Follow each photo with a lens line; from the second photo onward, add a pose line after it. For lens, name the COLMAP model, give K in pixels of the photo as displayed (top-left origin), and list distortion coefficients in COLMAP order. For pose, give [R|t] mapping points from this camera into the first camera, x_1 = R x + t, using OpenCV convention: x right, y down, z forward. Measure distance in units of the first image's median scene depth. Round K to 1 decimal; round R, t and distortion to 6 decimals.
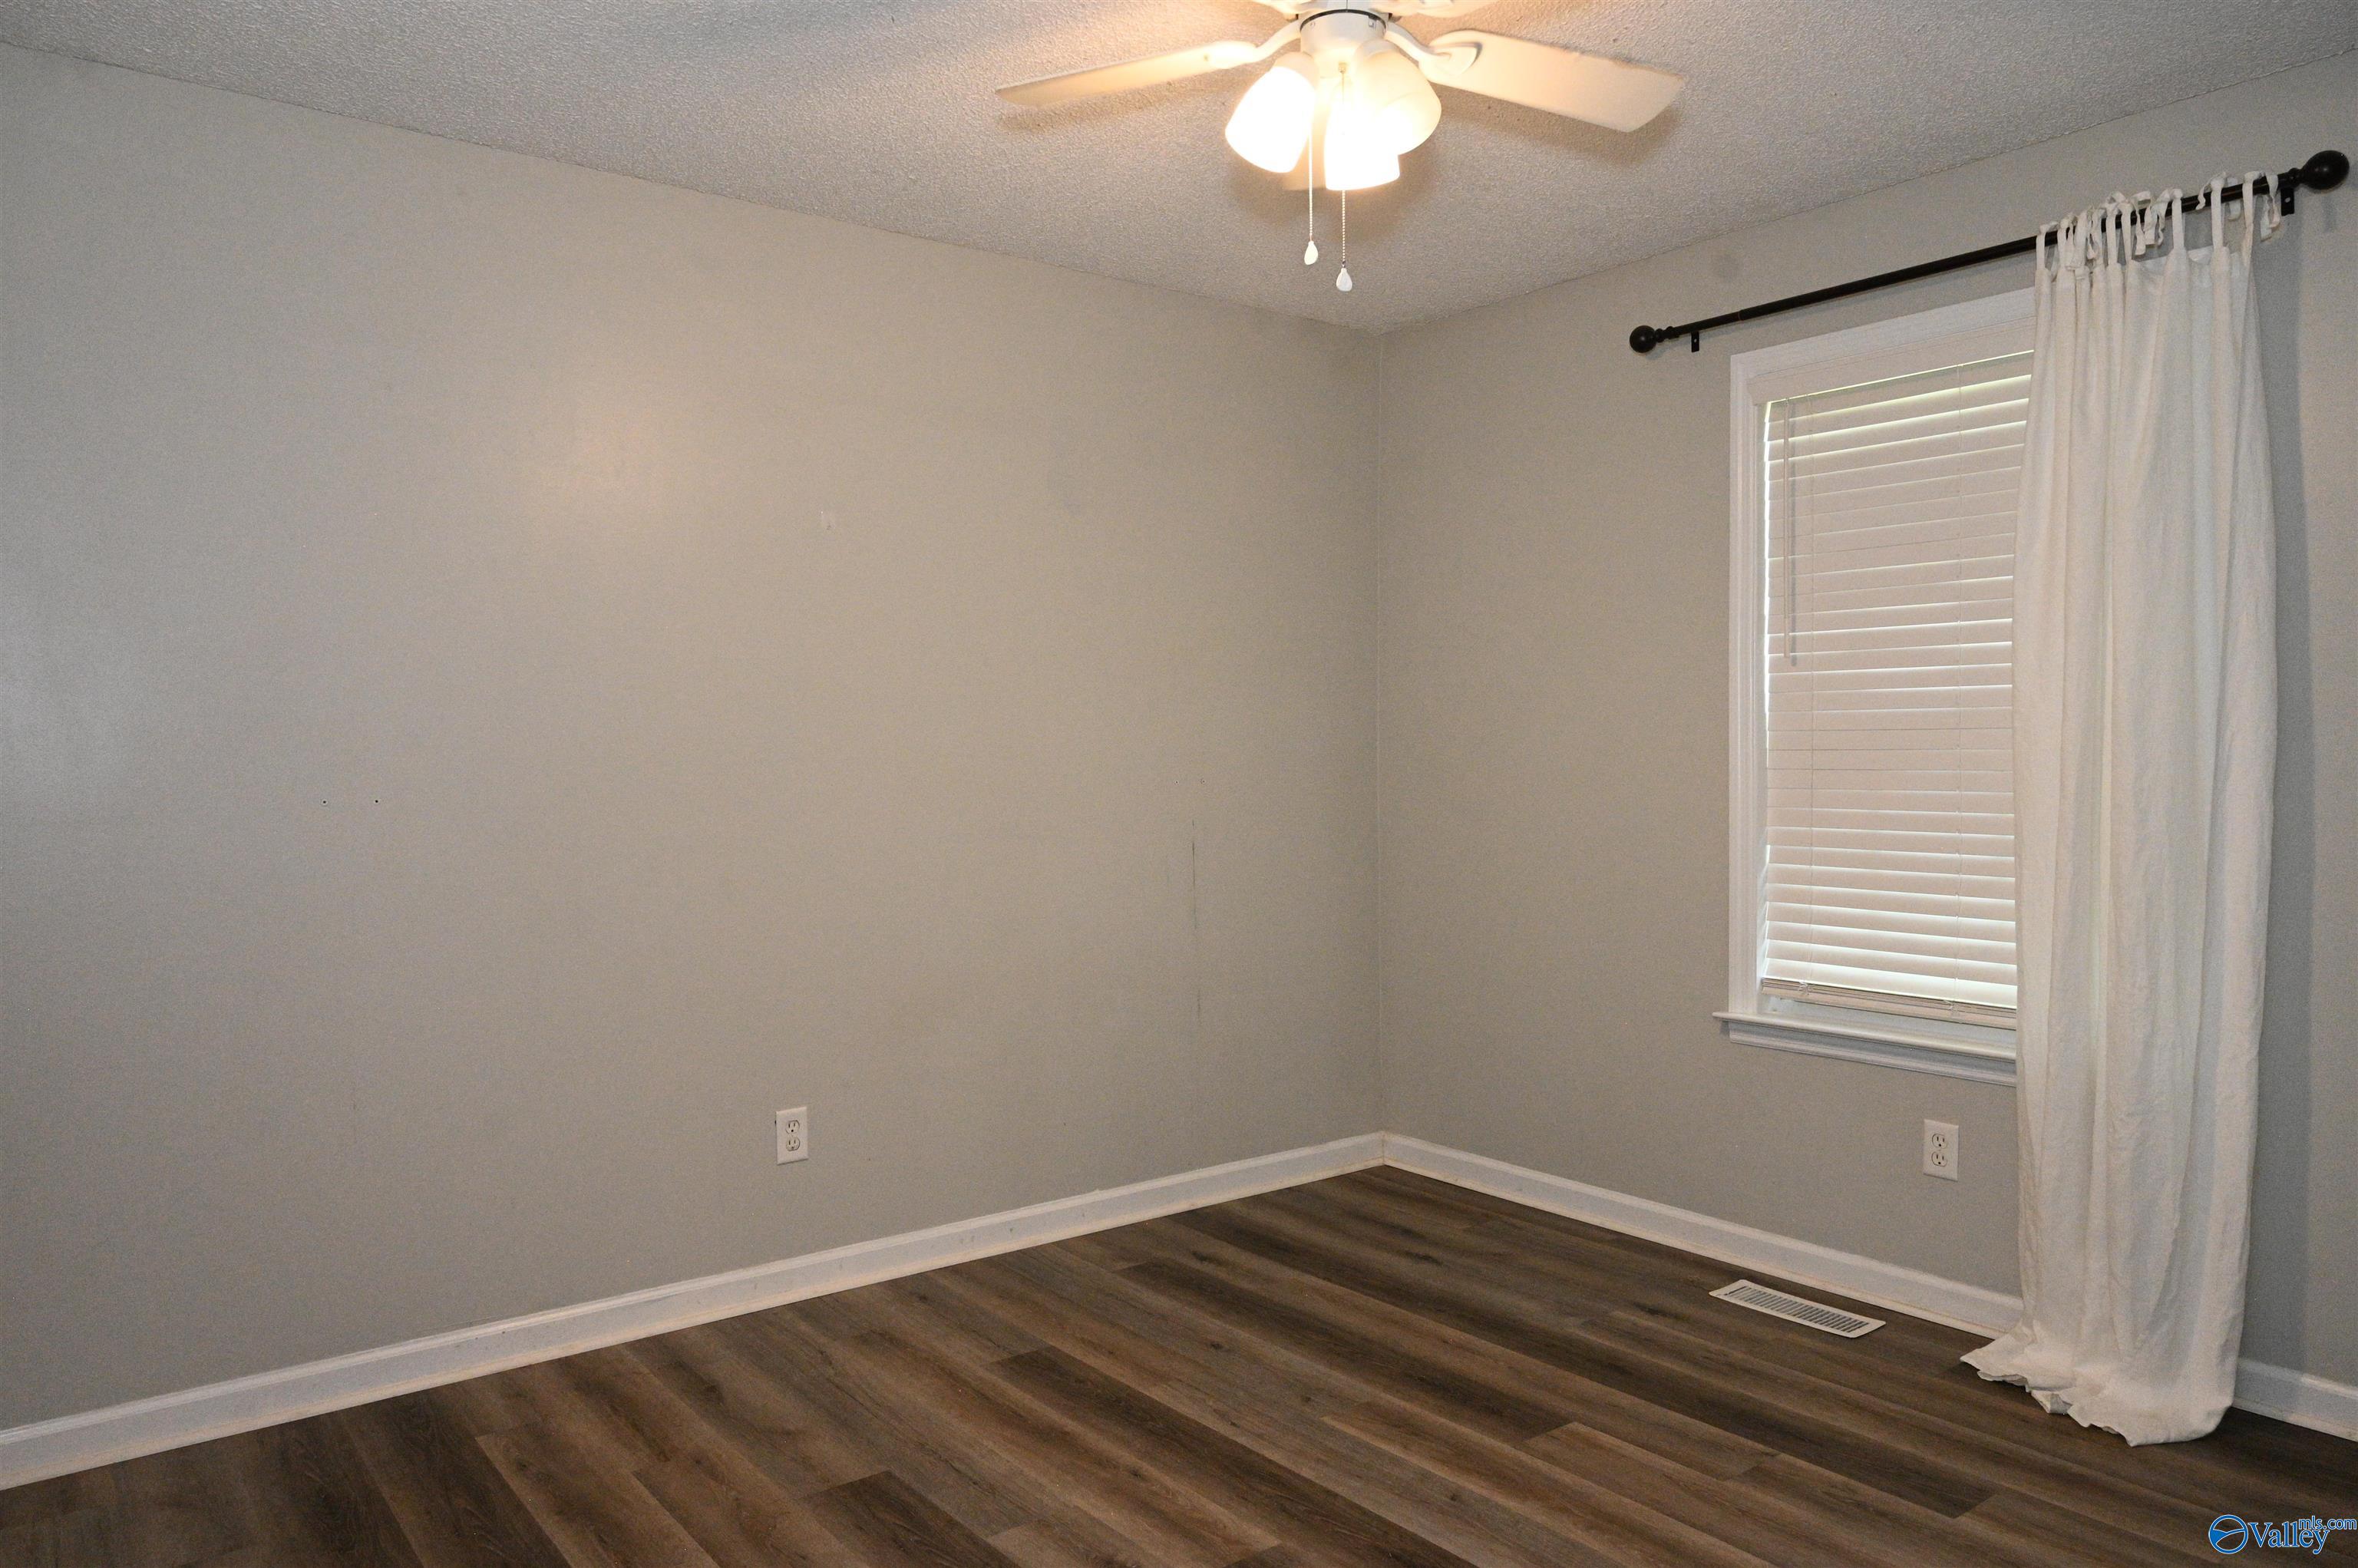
lens RADIAL K [[1571.6, 0, 1168.6], [0, 1571.6, 788.6], [0, 0, 1]] dist [-0.003701, 0.003168]
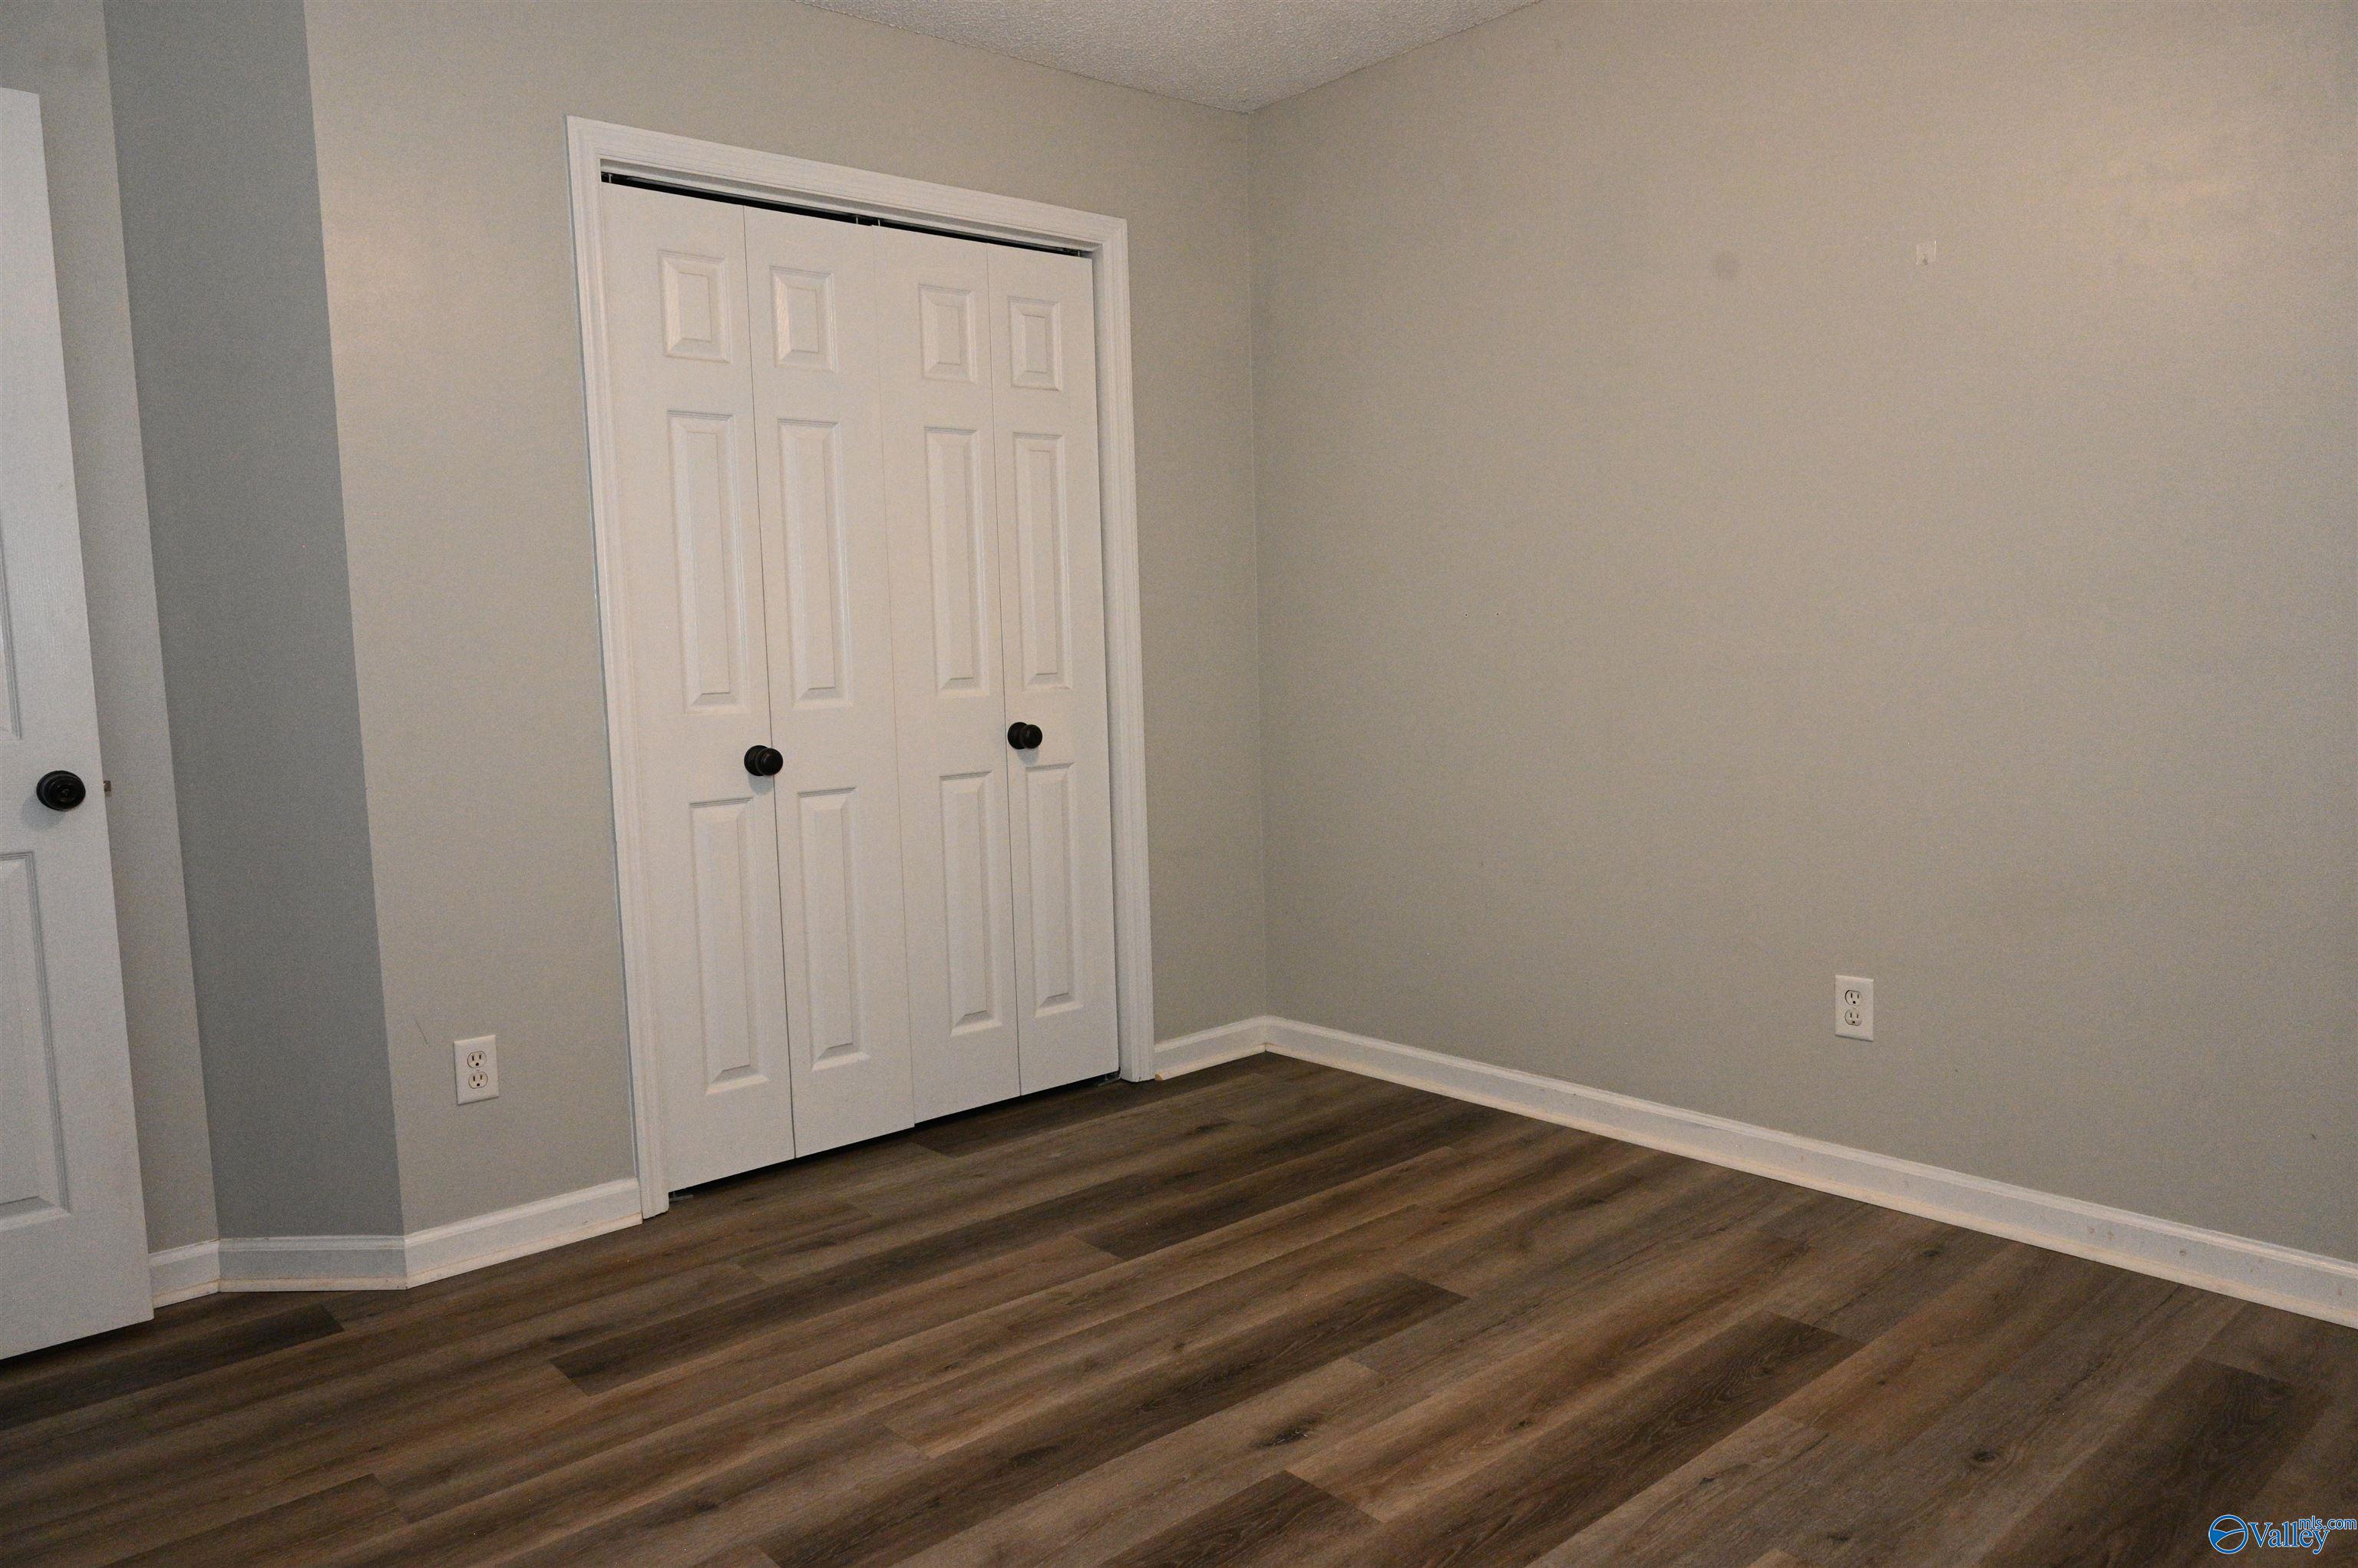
lens RADIAL K [[1571.6, 0, 1167.8], [0, 1571.6, 784.7], [0, 0, 1]] dist [-0.003701, 0.003168]
pose [[0.062067, 0.102369, -0.992808, 0.648892], [0.004668, 0.994685, 0.102854, 0.012293], [0.998061, -0.011018, 0.061259, 0.655312]]
